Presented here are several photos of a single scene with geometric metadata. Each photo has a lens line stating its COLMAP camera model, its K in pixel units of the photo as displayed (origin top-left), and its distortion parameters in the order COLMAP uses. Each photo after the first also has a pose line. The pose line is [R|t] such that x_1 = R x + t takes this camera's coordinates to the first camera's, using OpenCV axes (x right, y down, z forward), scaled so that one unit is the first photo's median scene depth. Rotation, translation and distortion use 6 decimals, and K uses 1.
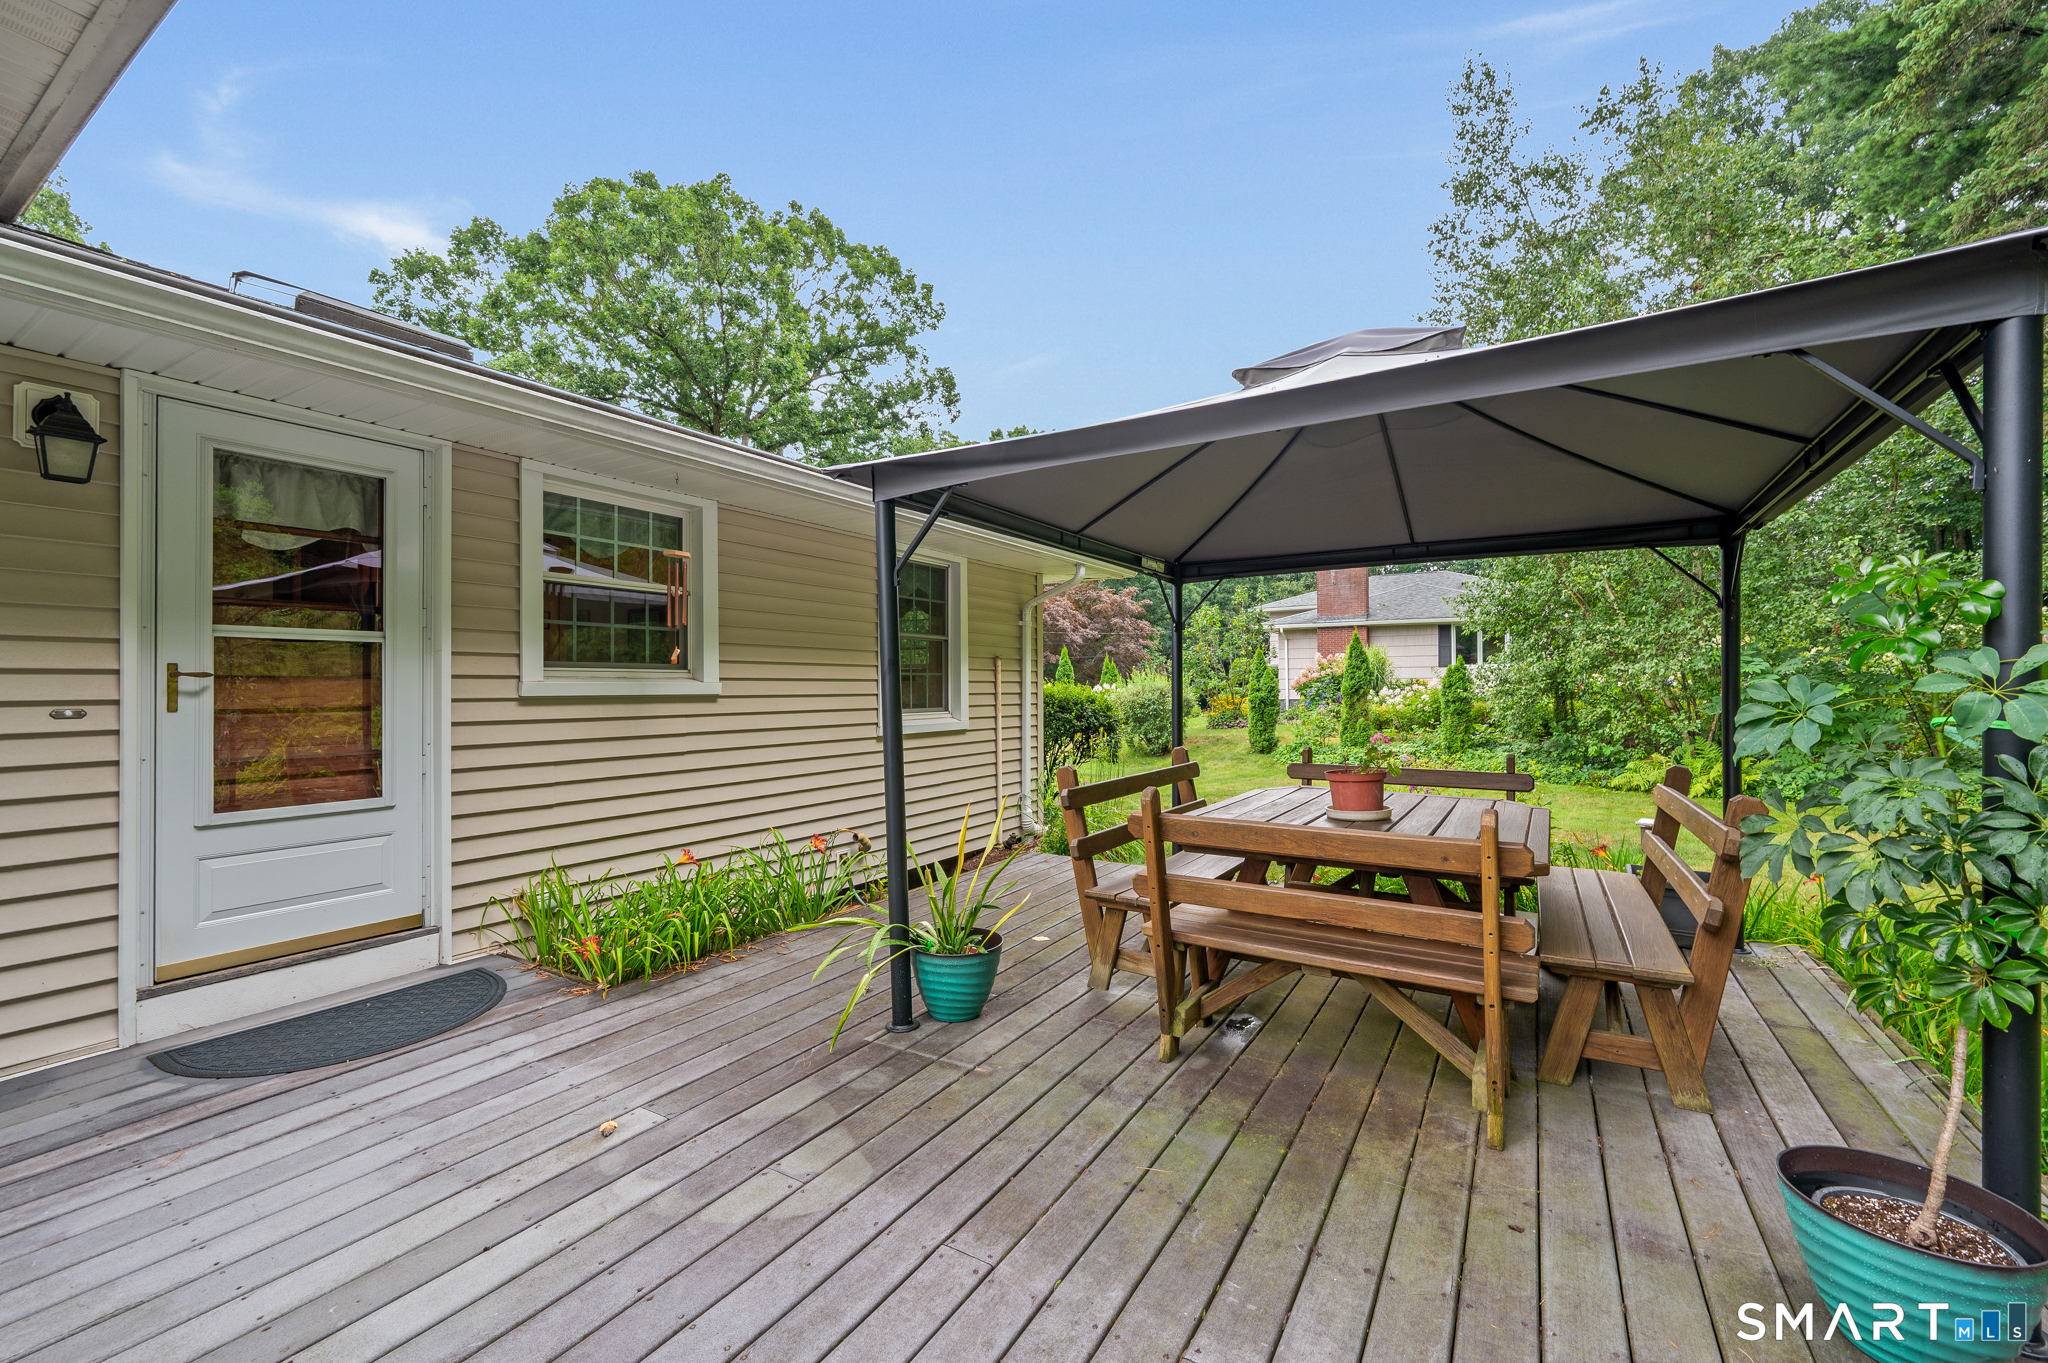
lens RADIAL K [[817.7, 0, 1024.0], [0, 817.7, 681.5], [0, 0, 1]] dist [0.000279, 0.000263]
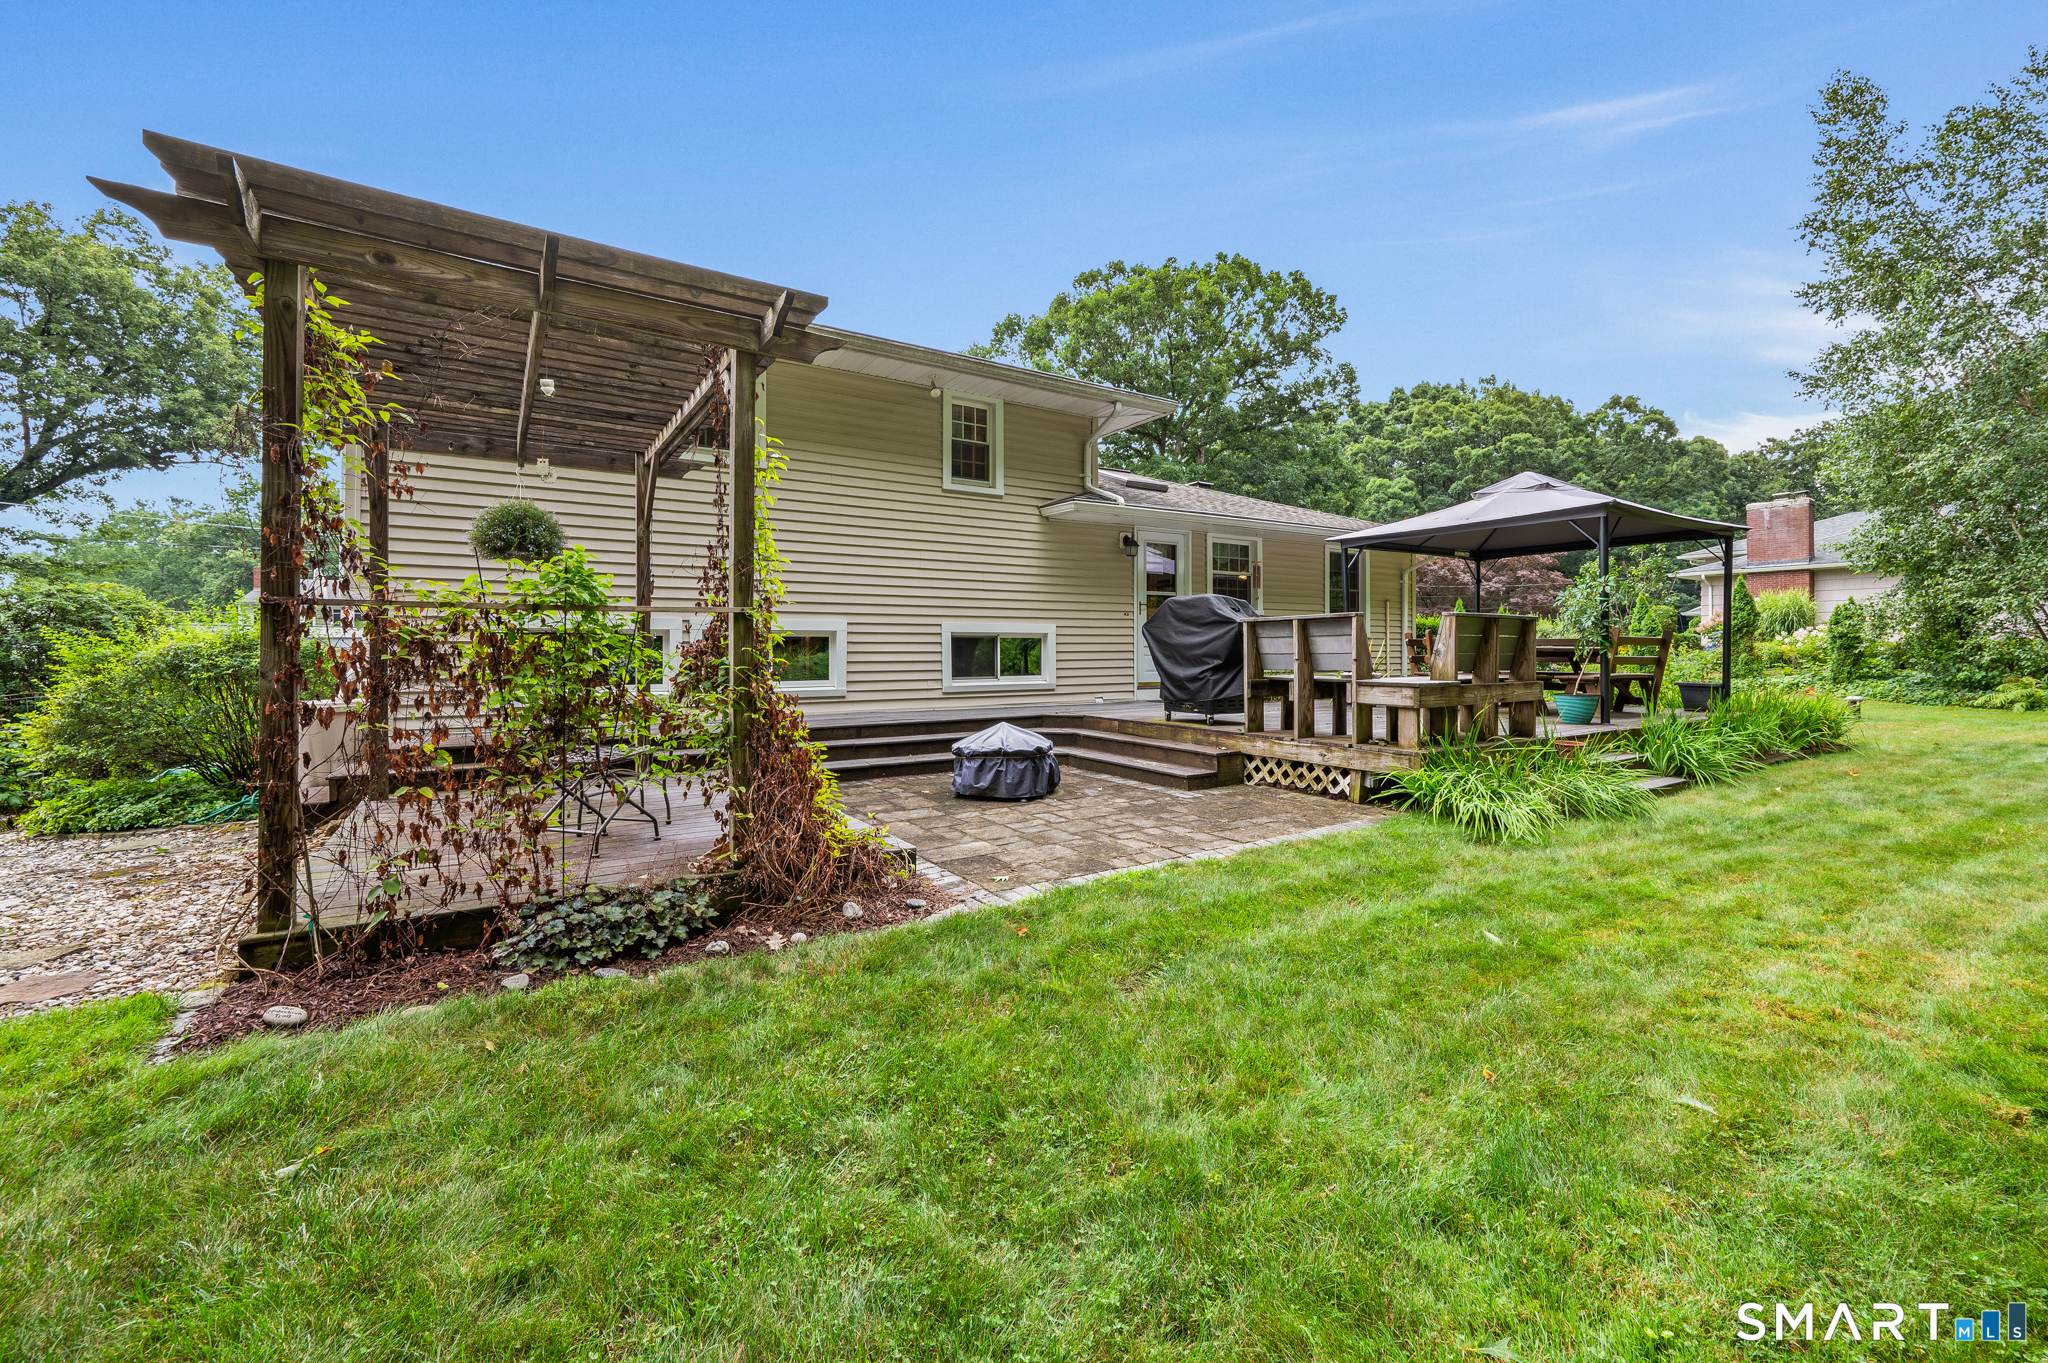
lens RADIAL K [[828.2, 0, 1023.9], [0, 828.2, 666.4], [0, 0, 1]] dist [0.018773, -0.010200]
pose [[0.898798, 0.010242, -0.438243, 0.016441], [0.001467, 0.999651, 0.026371, 0.020744], [0.438360, -0.024346, 0.898470, -0.319235]]
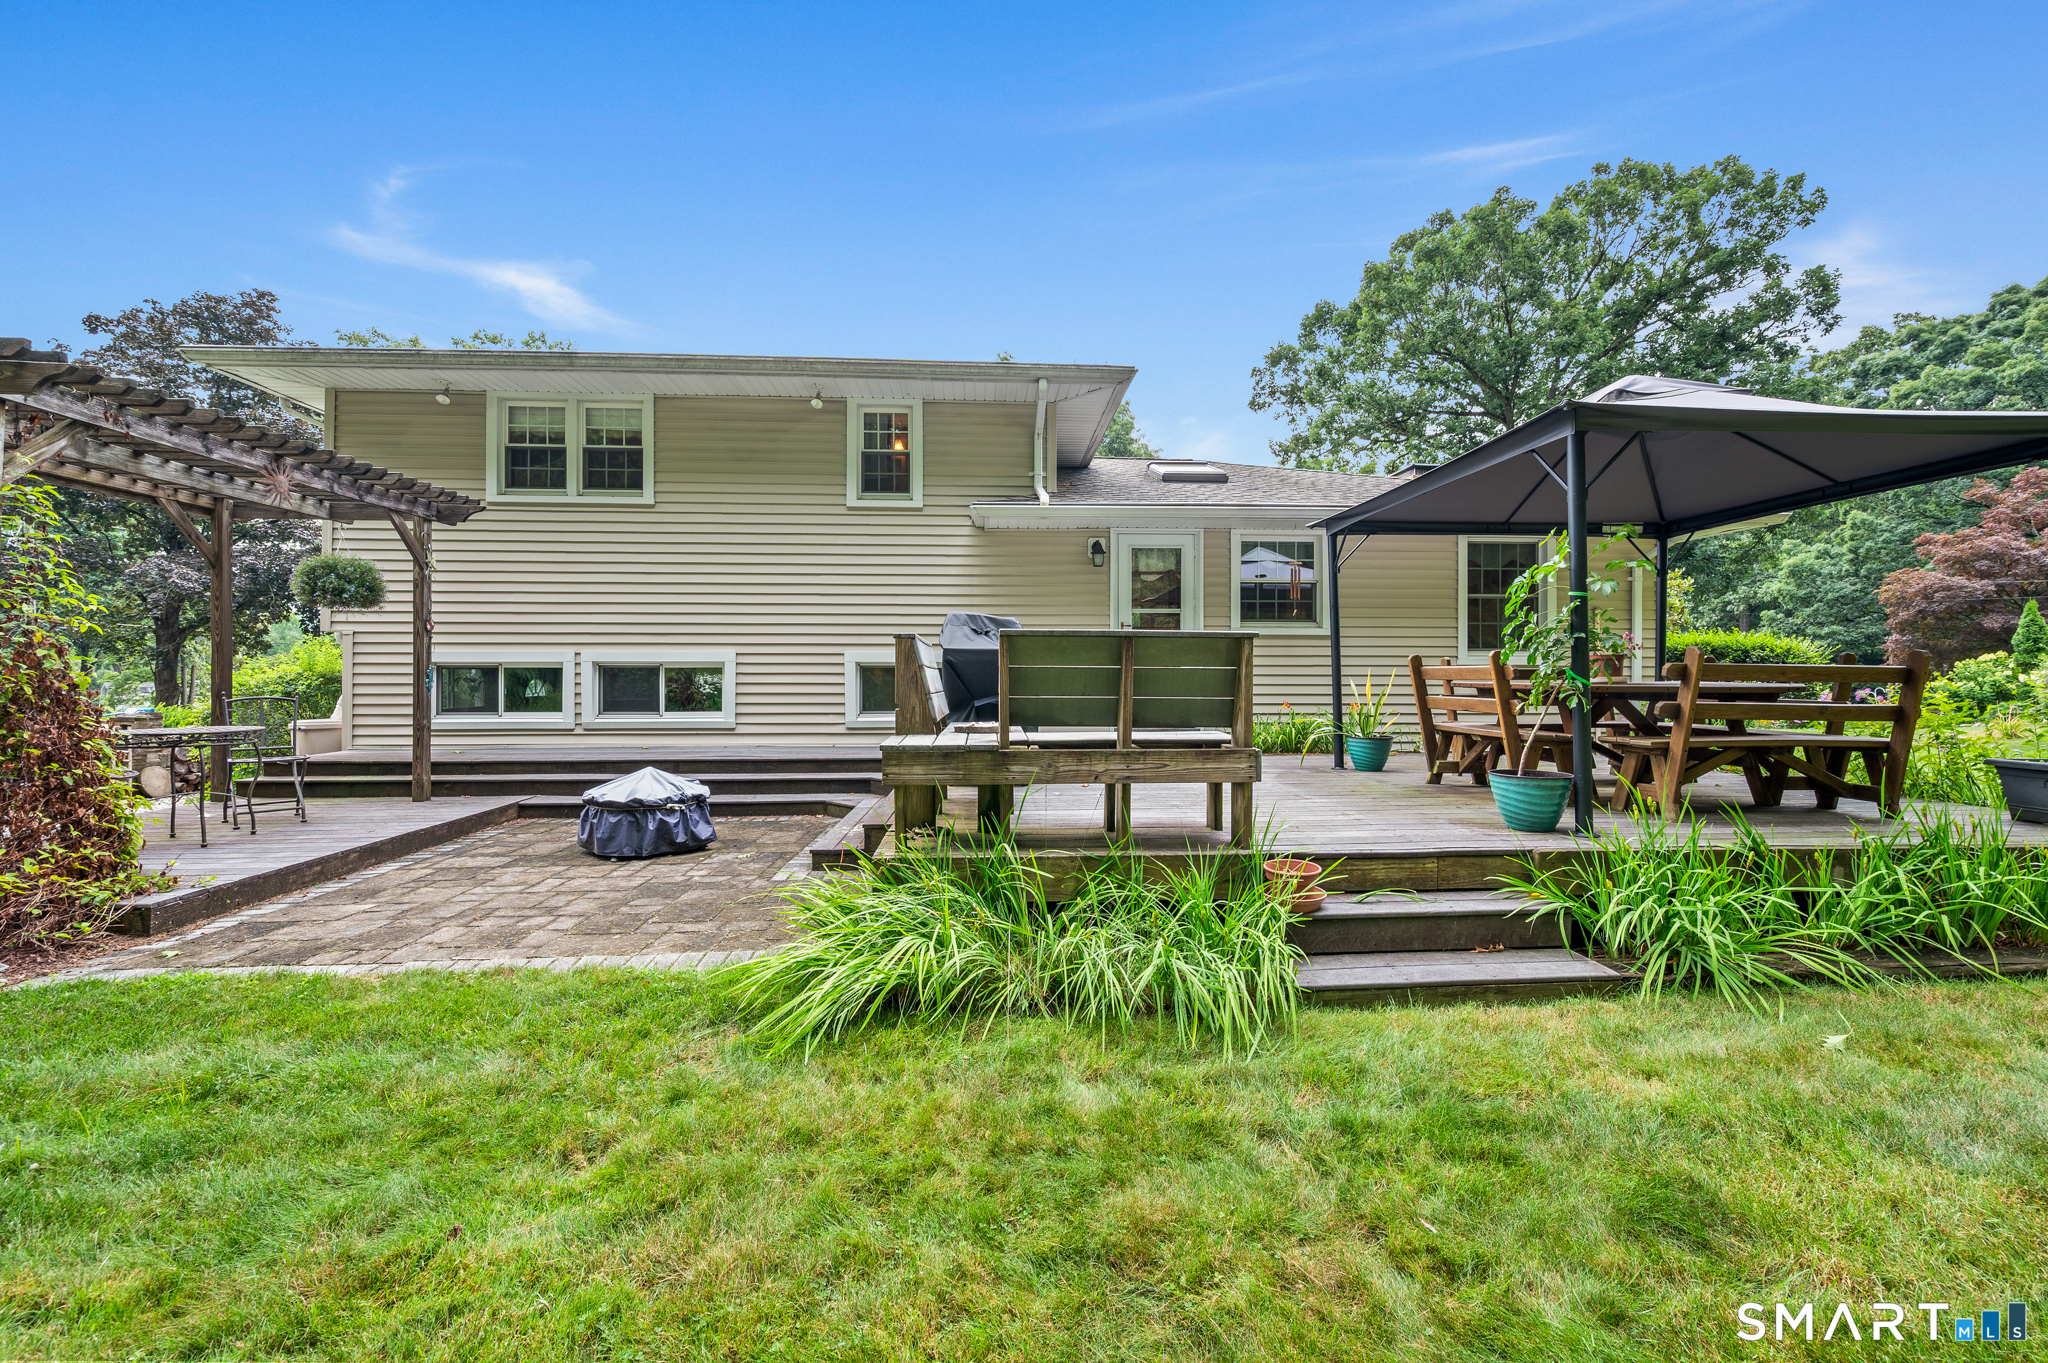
lens RADIAL K [[828.2, 0, 1023.9], [0, 828.2, 666.4], [0, 0, 1]] dist [0.018773, -0.010200]
pose [[0.564783, -0.007859, -0.825202, 0.150333], [-0.000868, 0.999948, -0.010117, 0.020221], [0.825239, 0.006431, 0.564747, -0.120213]]
